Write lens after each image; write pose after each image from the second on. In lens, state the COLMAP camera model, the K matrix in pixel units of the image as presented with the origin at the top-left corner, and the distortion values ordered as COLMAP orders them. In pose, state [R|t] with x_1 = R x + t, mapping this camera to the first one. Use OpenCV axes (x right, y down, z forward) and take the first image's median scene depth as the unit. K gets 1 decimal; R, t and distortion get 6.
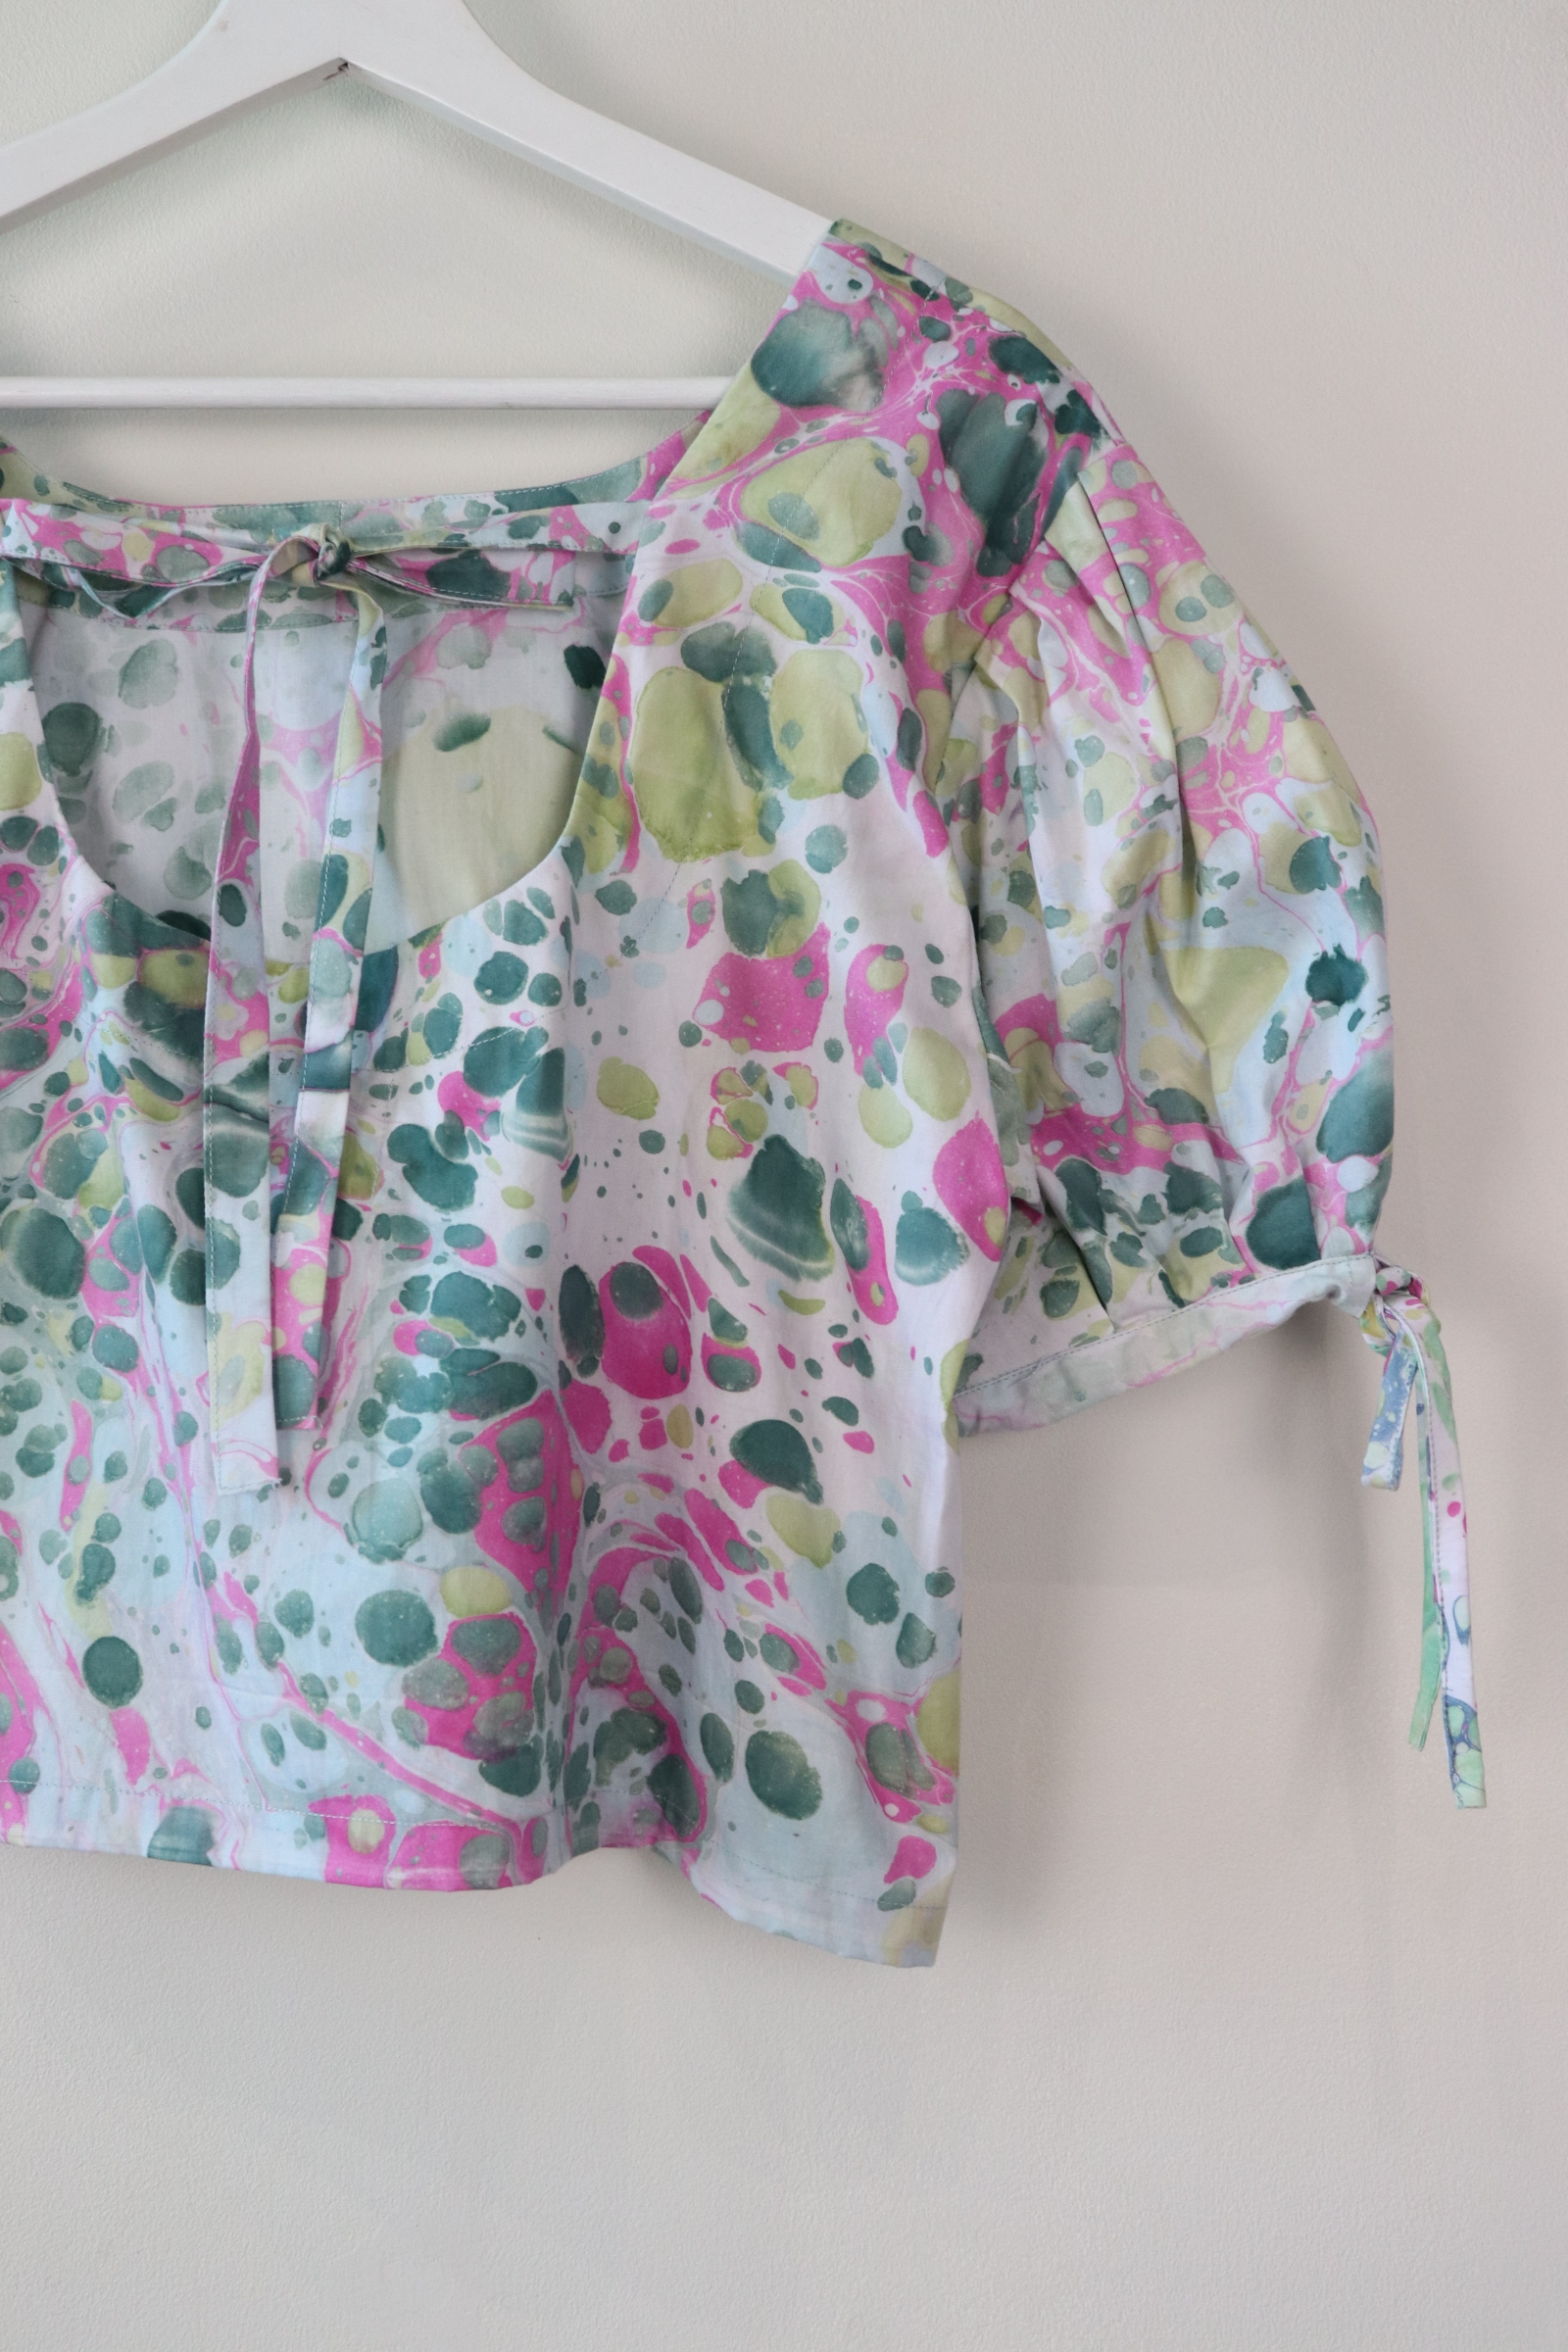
lens RADIAL K [[2811.8, 0, 781.1], [0, 2811.8, 1168.8], [0, 0, 1]] dist [0.079923, 0.000000]
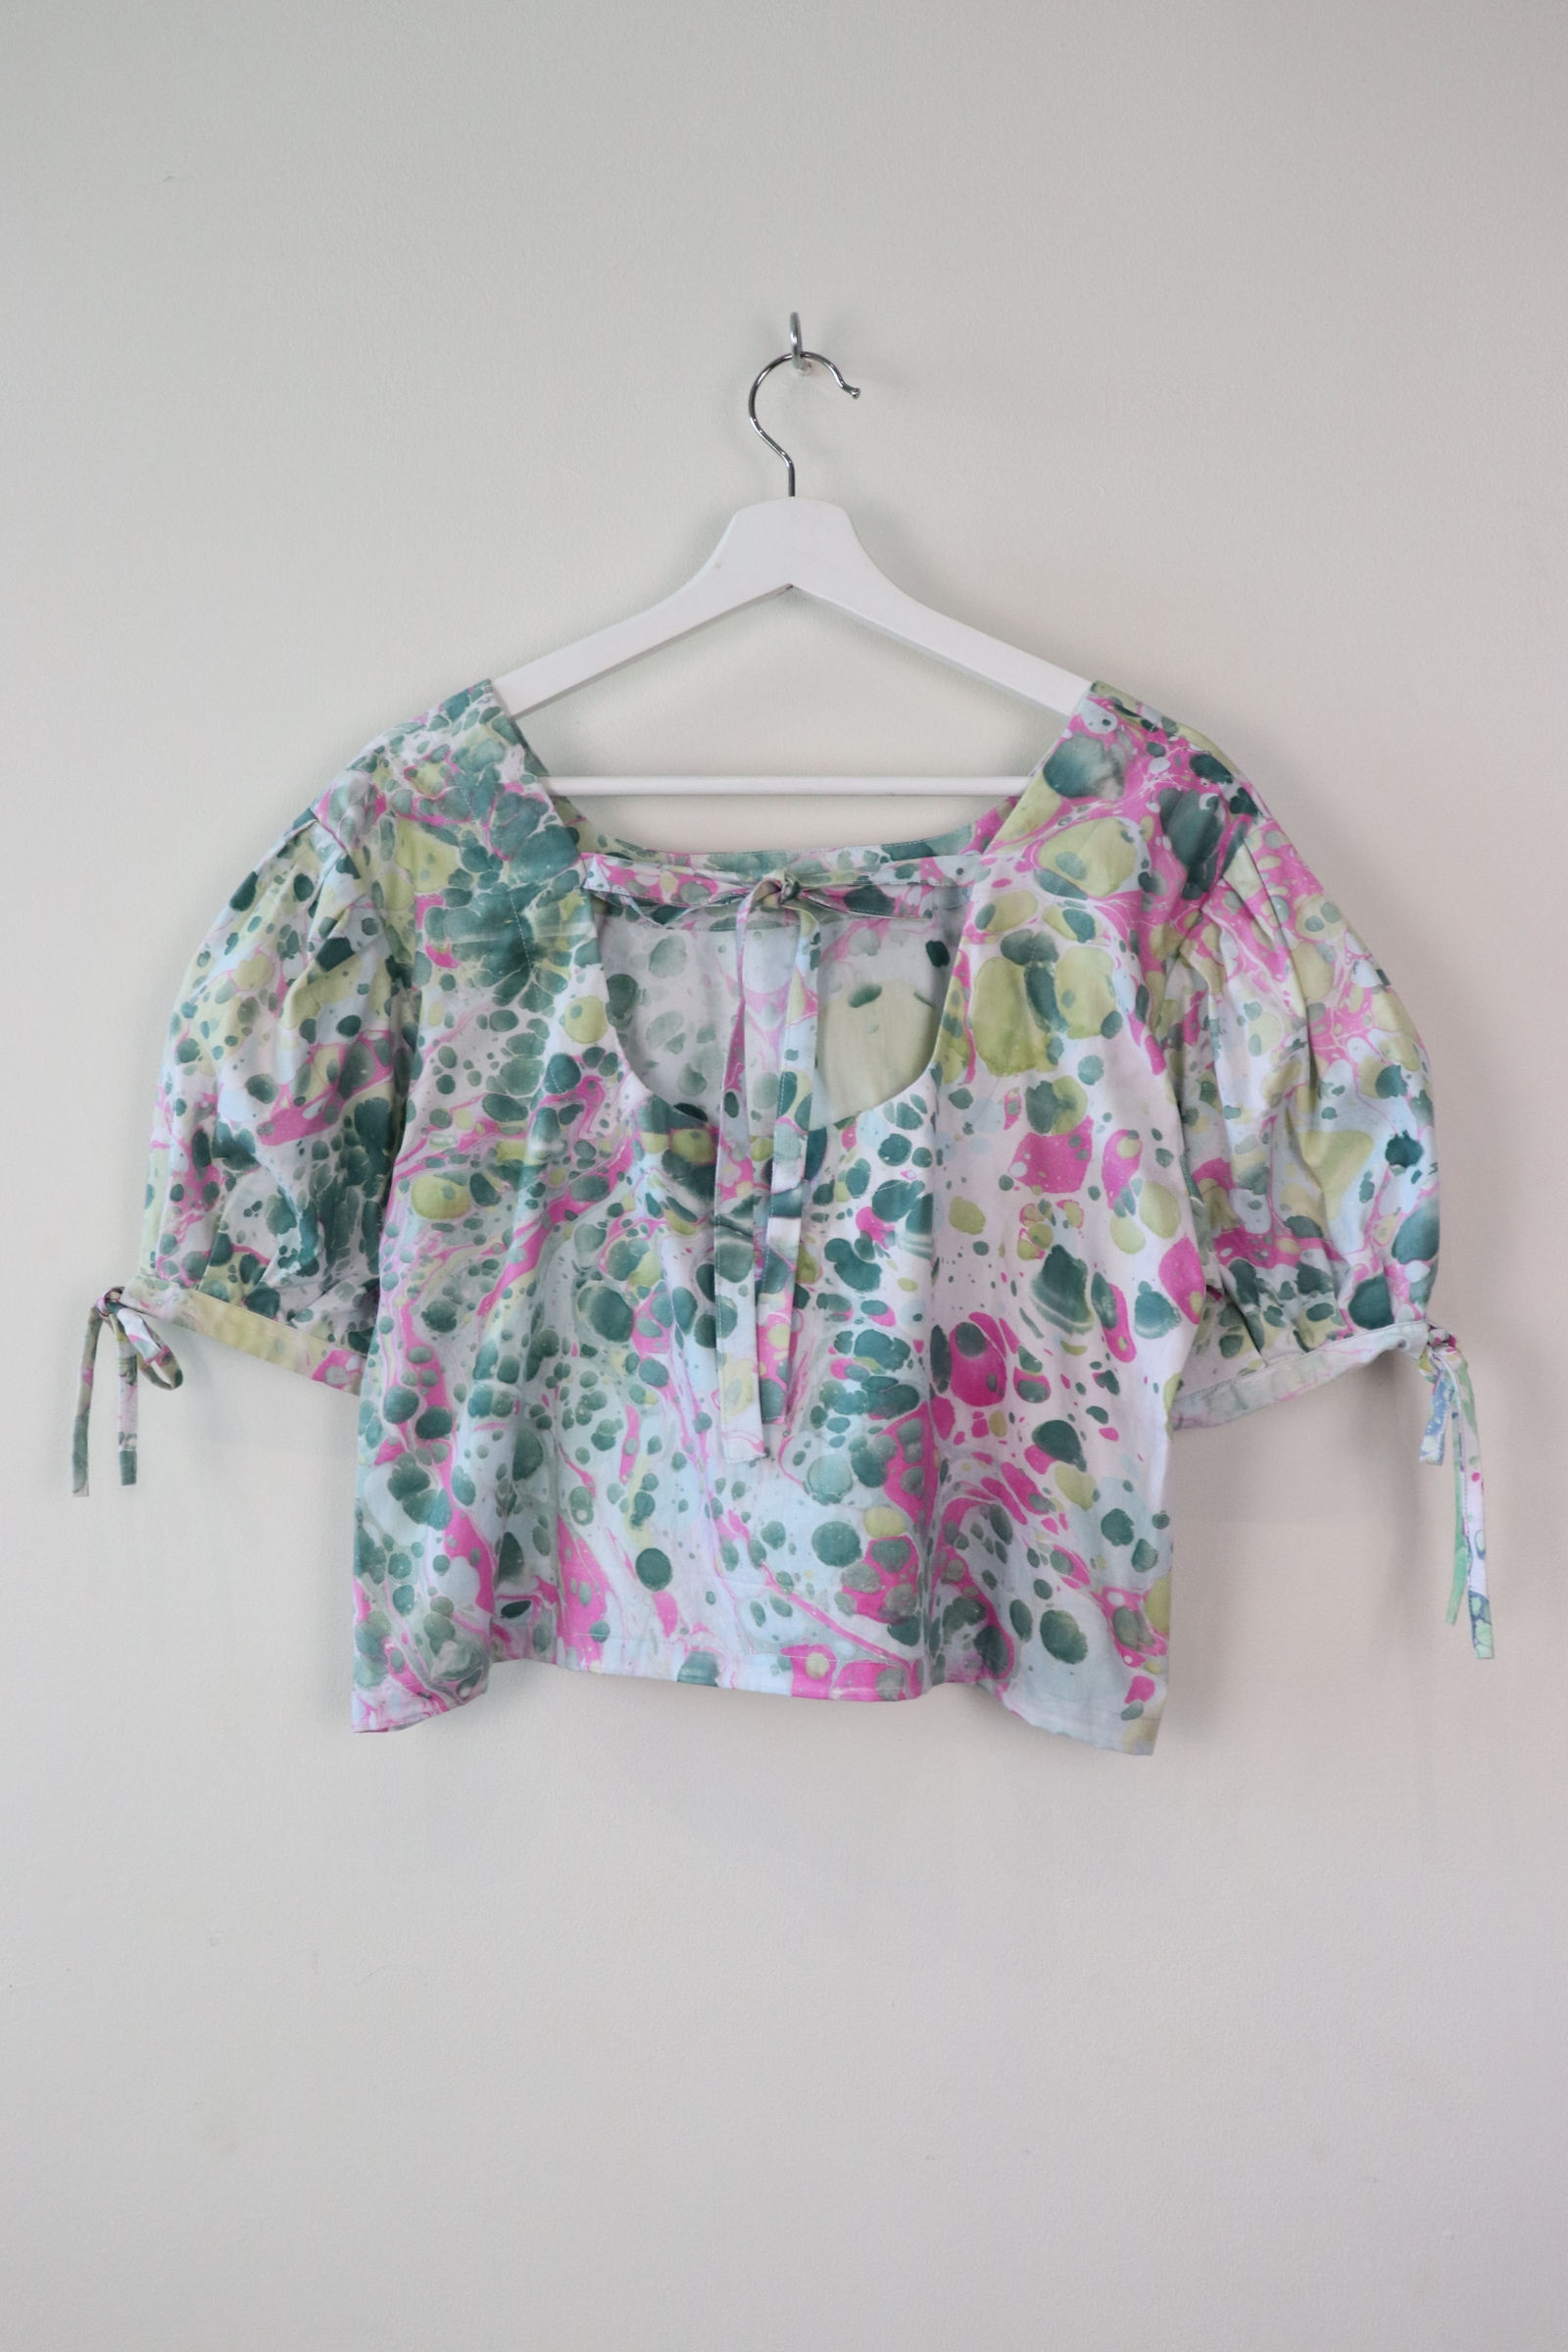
lens RADIAL K [[2439.8, 0, 794.5], [0, 2439.8, 1172.0], [0, 0, 1]] dist [0.010681, 0.000000]
pose [[0.999819, 0.005374, -0.018278, -0.128940], [-0.005477, 0.999969, -0.005627, -0.045403], [0.018247, 0.005727, 0.999817, -0.414173]]
